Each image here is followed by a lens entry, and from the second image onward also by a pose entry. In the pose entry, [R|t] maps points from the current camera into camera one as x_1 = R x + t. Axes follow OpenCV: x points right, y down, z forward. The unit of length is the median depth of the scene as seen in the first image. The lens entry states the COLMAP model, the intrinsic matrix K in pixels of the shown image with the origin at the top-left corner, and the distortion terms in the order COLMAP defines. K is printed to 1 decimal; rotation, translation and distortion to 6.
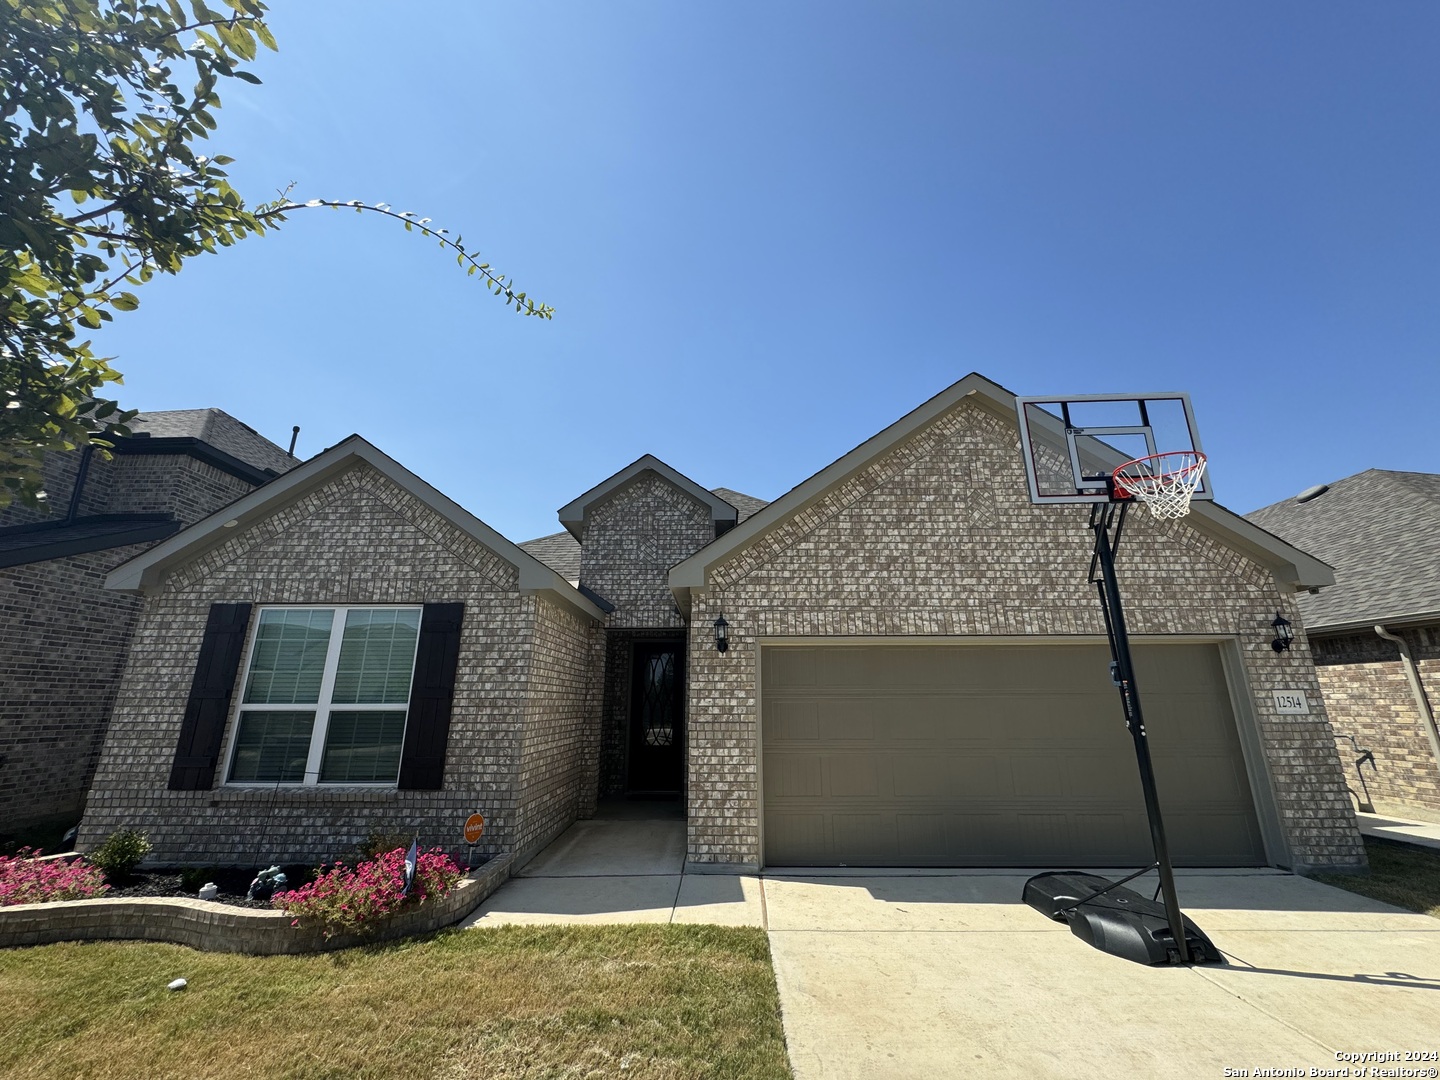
lens RADIAL K [[574.8, 0, 720.0], [0, 574.8, 540.0], [0, 0, 1]] dist [-0.002732, 0.000473]
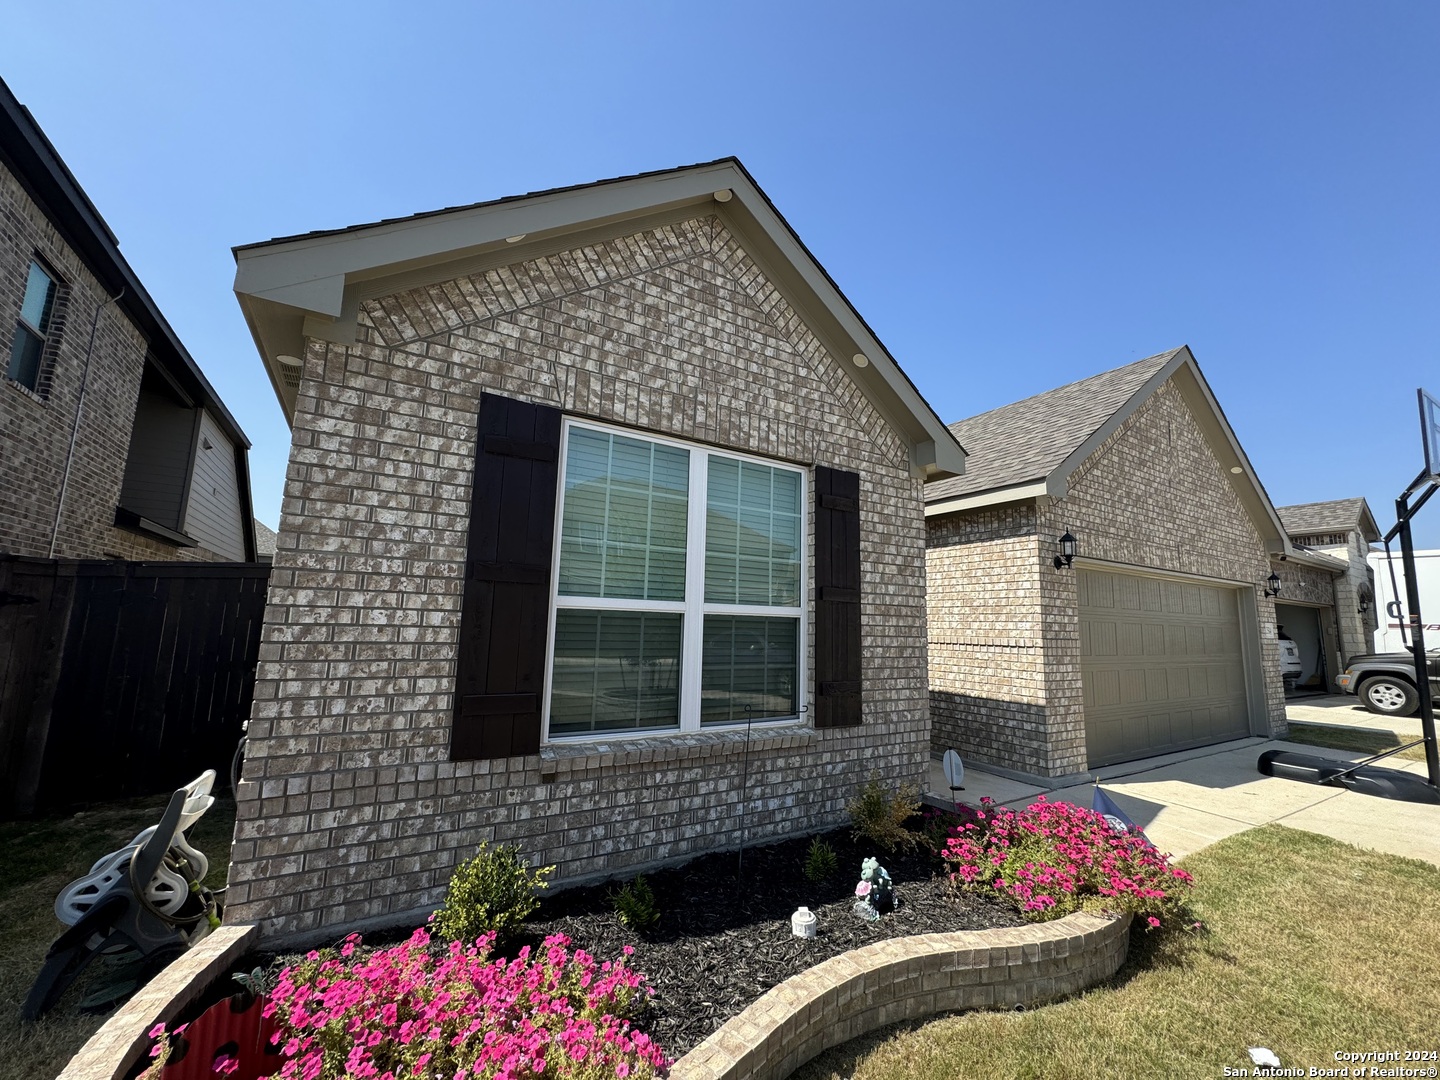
lens RADIAL K [[574.8, 0, 720.0], [0, 574.8, 540.0], [0, 0, 1]] dist [-0.002732, 0.000473]
pose [[0.847017, 0.101541, 0.521778, -0.974465], [-0.174141, 0.980424, 0.091892, 0.157007], [-0.502232, -0.168697, 0.848118, 0.472884]]
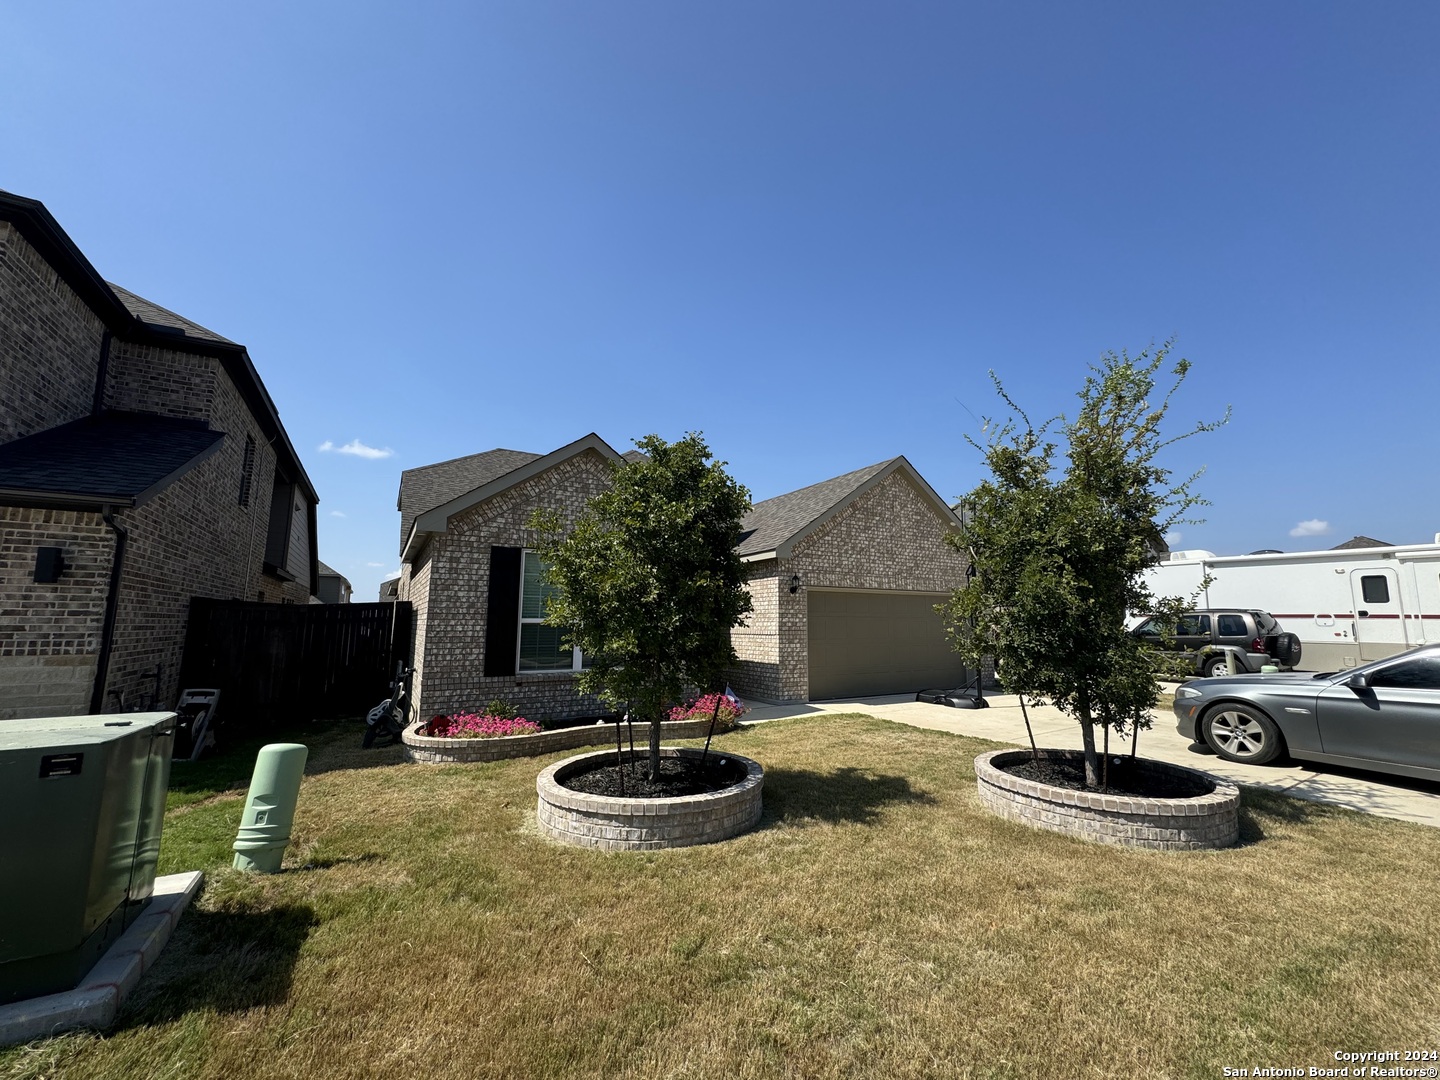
lens RADIAL K [[574.8, 0, 720.0], [0, 574.8, 540.0], [0, 0, 1]] dist [-0.002732, 0.000473]
pose [[0.855360, 0.080068, 0.511809, -1.140204], [-0.147946, 0.984592, 0.093225, -0.109877], [-0.496459, -0.155461, 0.854026, -0.425288]]
